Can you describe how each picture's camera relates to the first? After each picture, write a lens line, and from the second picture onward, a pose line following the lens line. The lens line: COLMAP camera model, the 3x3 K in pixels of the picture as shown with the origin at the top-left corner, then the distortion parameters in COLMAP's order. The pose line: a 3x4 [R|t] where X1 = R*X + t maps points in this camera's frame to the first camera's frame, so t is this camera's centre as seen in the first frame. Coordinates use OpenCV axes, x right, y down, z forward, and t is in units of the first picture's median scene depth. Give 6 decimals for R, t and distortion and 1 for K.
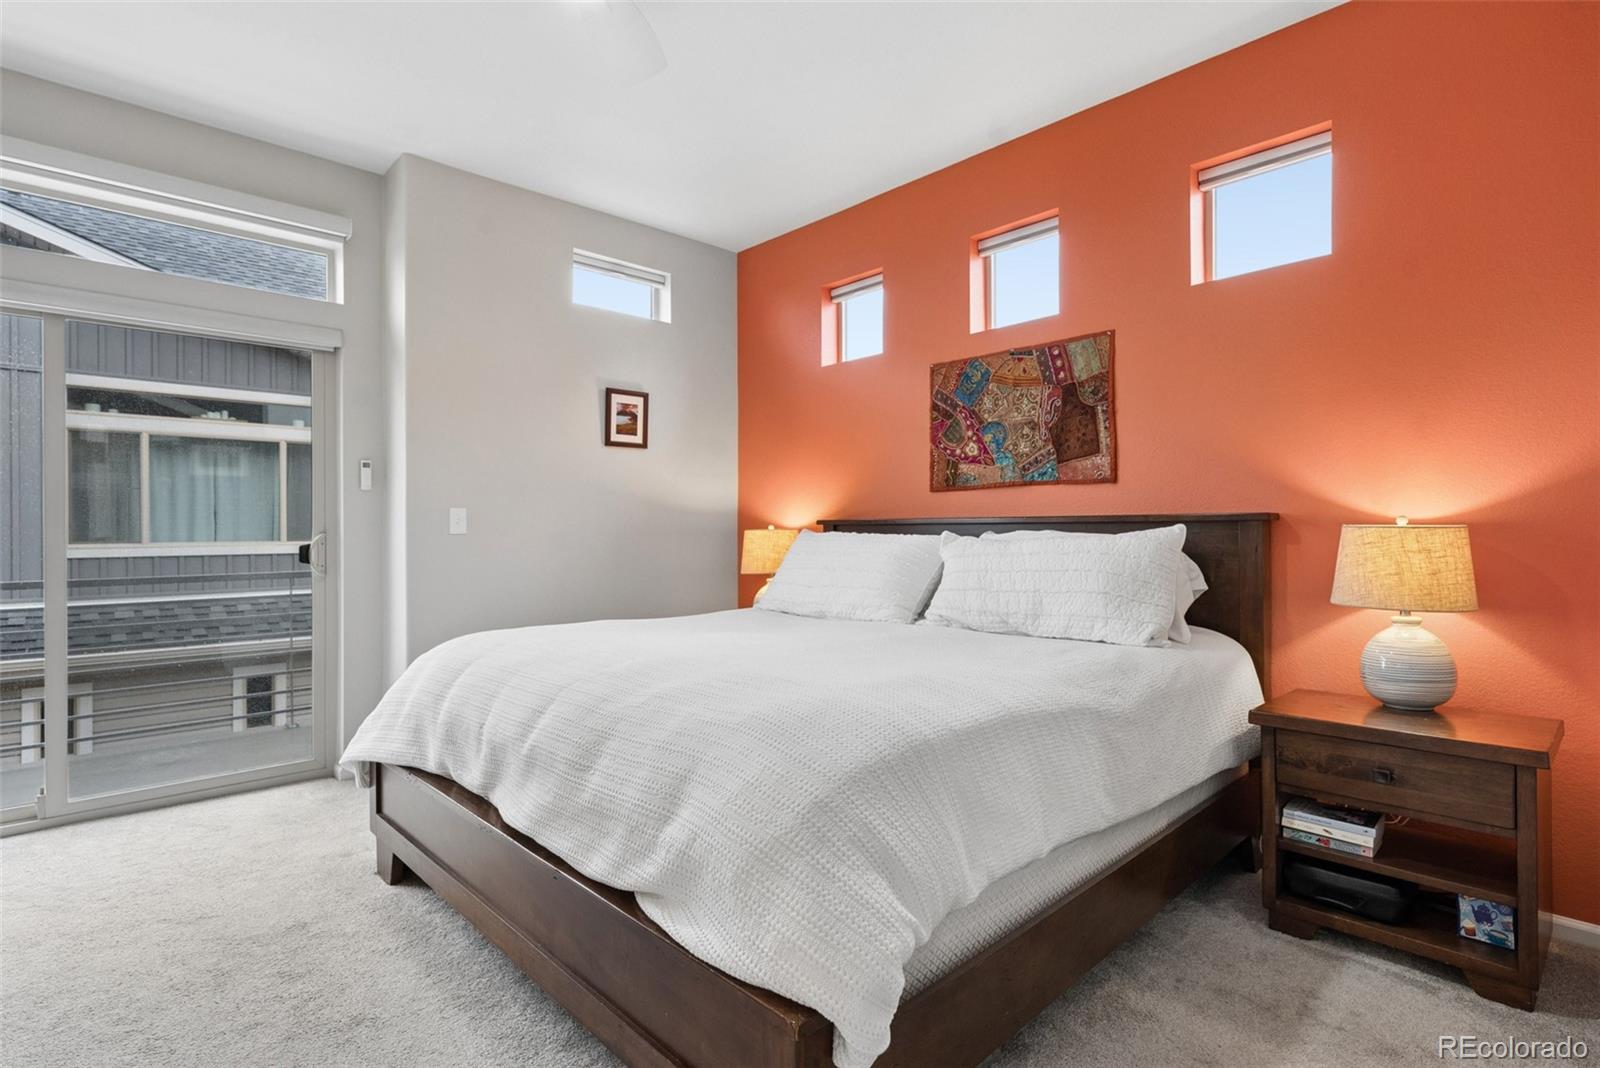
lens RADIAL K [[814.1, 0, 807.7], [0, 814.1, 526.4], [0, 0, 1]] dist [0.001070, -0.000202]
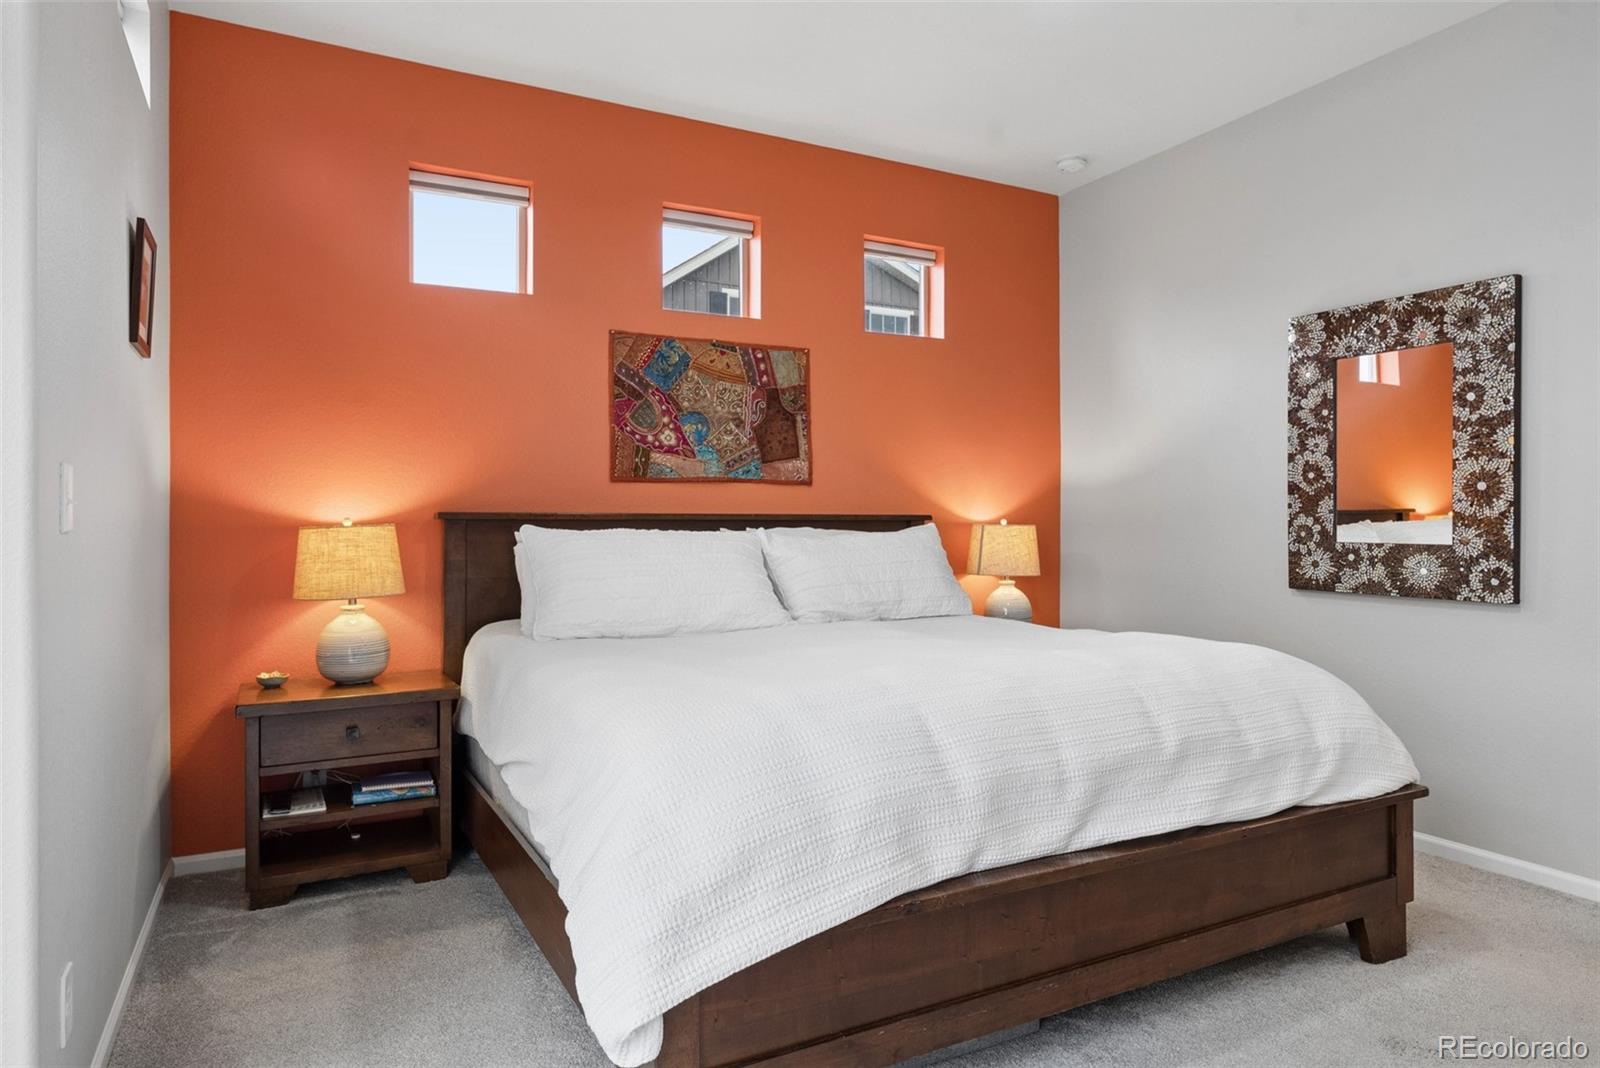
lens RADIAL K [[938.9, 0, 803.5], [0, 938.9, 528.2], [0, 0, 1]] dist [0.002610, 0.000605]
pose [[0.261370, 0.003650, 0.965232, -0.796428], [-0.002781, 0.999992, -0.003028, 0.008478], [-0.965235, -0.001892, 0.261378, 0.608435]]
